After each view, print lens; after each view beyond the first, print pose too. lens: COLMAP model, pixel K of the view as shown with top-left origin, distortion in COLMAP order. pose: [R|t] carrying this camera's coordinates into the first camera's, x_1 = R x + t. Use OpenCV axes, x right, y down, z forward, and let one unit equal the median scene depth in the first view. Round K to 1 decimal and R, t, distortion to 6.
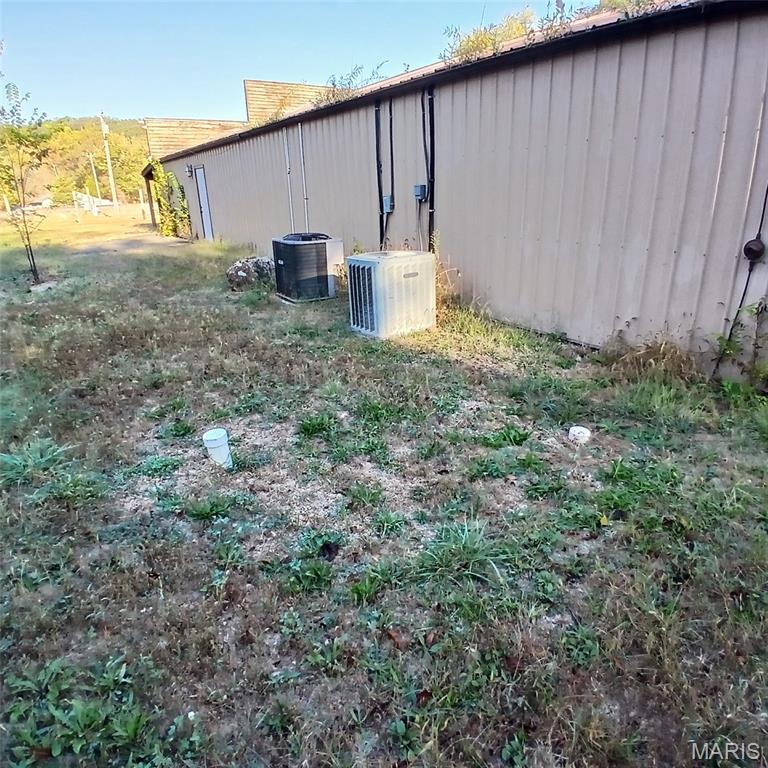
lens RADIAL K [[511.5, 0, 396.7], [0, 511.5, 382.8], [0, 0, 1]] dist [0.009582, -0.055393]
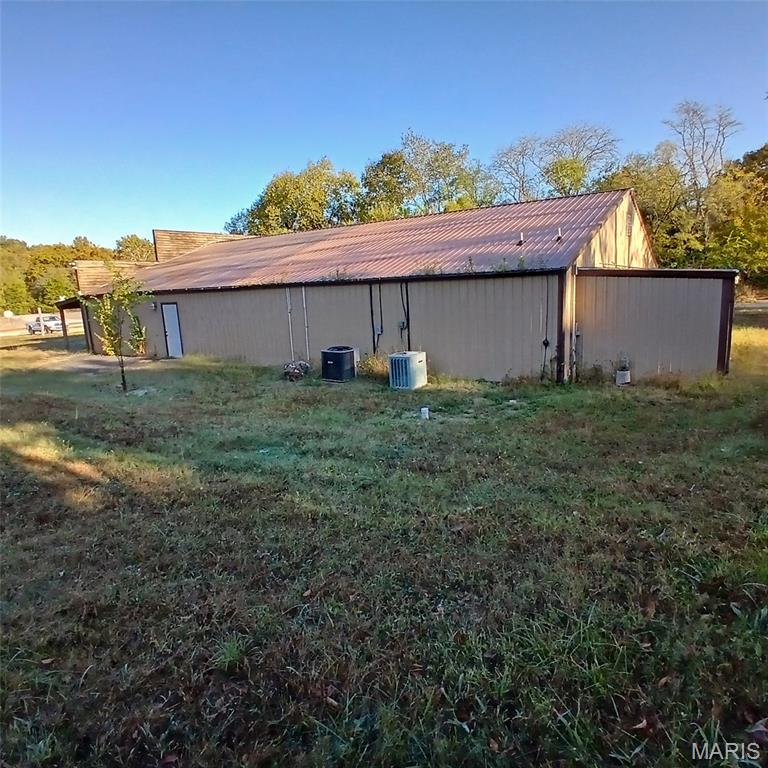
lens RADIAL K [[511.5, 0, 396.7], [0, 511.5, 382.8], [0, 0, 1]] dist [0.009582, -0.055393]
pose [[0.926118, -0.092198, 0.365793, -0.781826], [0.158309, 0.975144, -0.155024, 0.192980], [-0.342408, 0.201479, 0.917694, -0.908833]]
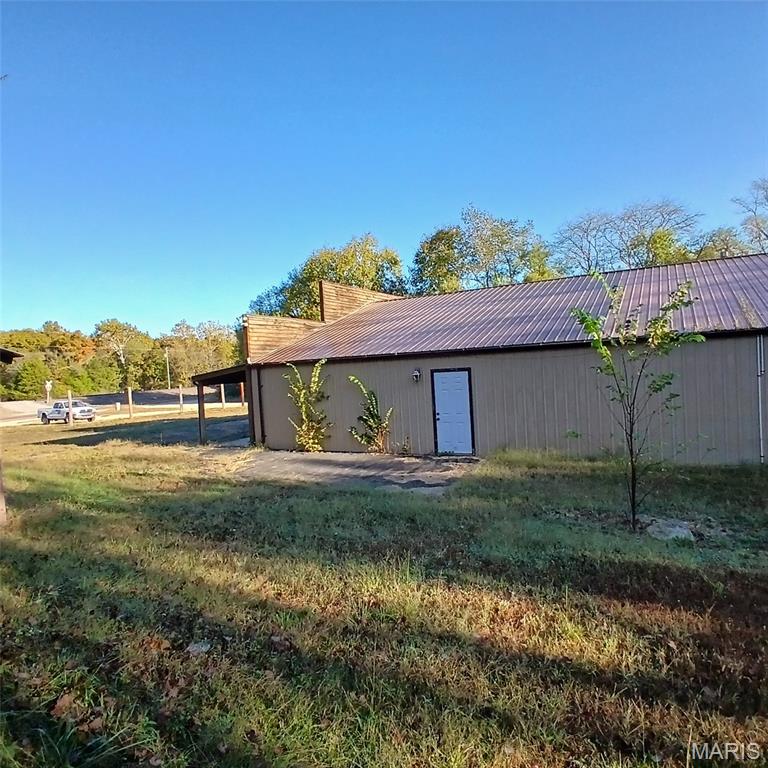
lens RADIAL K [[511.5, 0, 396.7], [0, 511.5, 382.8], [0, 0, 1]] dist [0.009582, -0.055393]
pose [[0.891366, -0.038754, 0.451625, -1.965852], [0.192874, 0.934071, -0.300519, -0.349714], [-0.410204, 0.354979, 0.840073, 0.680357]]
